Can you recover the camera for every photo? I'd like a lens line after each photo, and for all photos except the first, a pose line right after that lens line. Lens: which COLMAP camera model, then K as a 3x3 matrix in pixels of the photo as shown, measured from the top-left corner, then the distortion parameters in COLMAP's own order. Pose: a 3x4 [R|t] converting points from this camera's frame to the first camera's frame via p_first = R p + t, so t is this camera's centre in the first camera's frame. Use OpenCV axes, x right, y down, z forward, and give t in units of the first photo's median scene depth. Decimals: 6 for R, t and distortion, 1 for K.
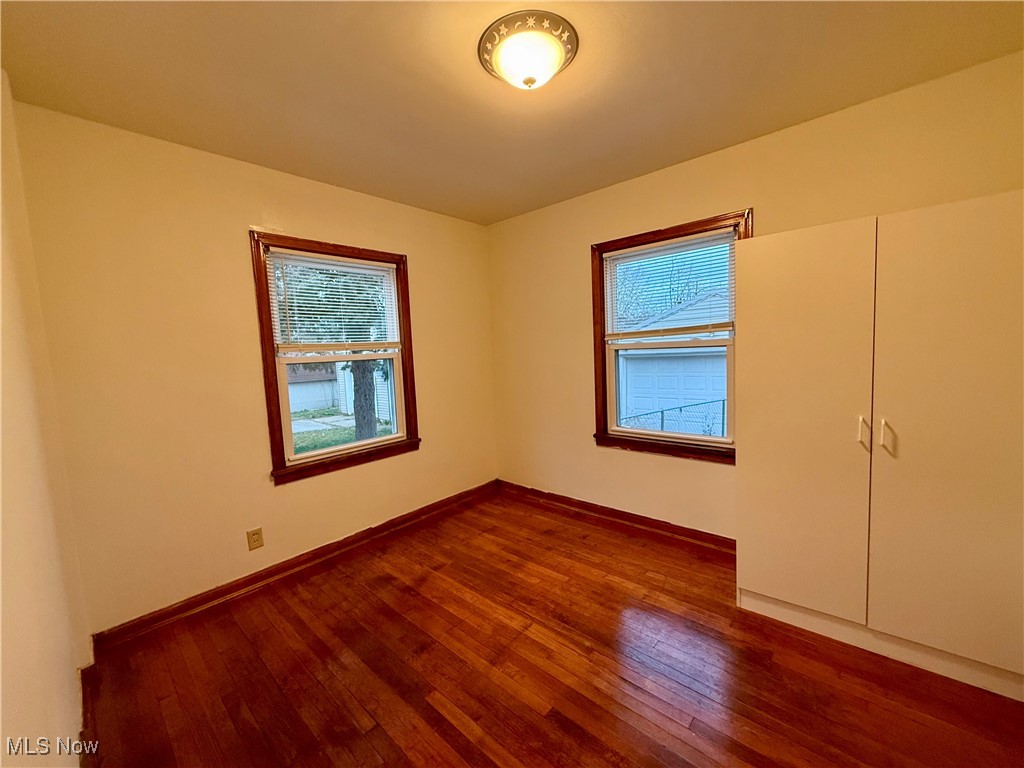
lens RADIAL K [[407.6, 0, 510.5], [0, 407.6, 383.5], [0, 0, 1]] dist [0.000550, -0.000076]
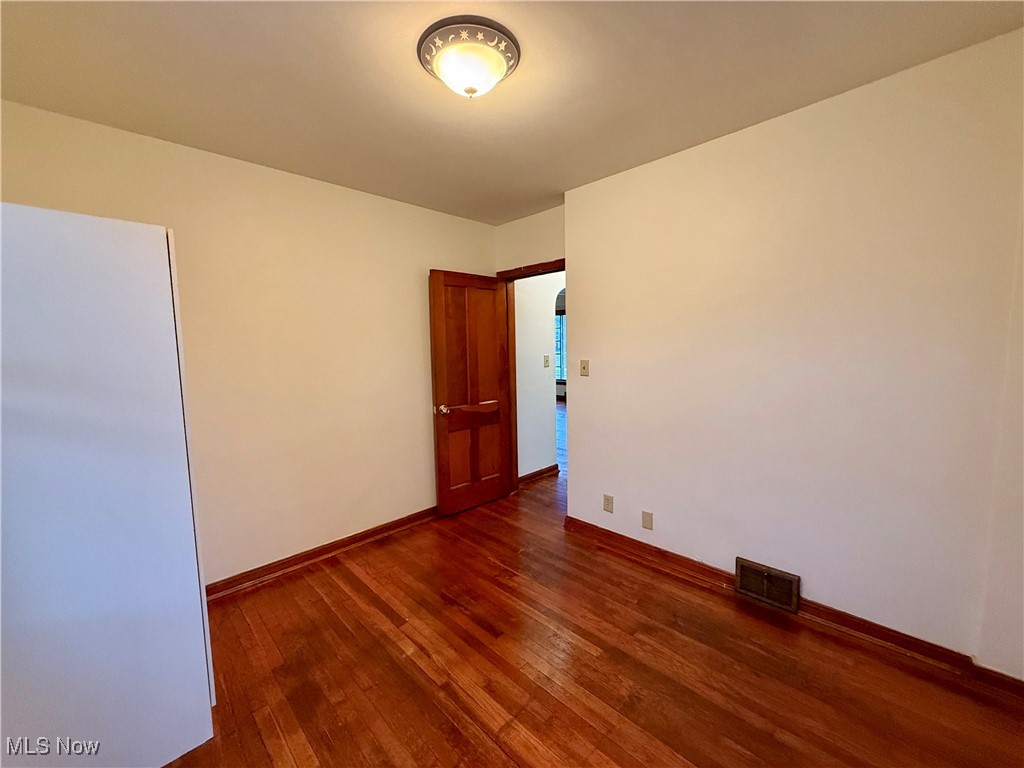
lens RADIAL K [[407.6, 0, 510.5], [0, 407.6, 383.5], [0, 0, 1]] dist [0.000550, -0.000076]
pose [[-0.996200, 0.060499, 0.062653, -0.056584], [0.070719, 0.981768, 0.176441, -0.174447], [-0.050836, 0.180201, -0.982315, 1.777270]]
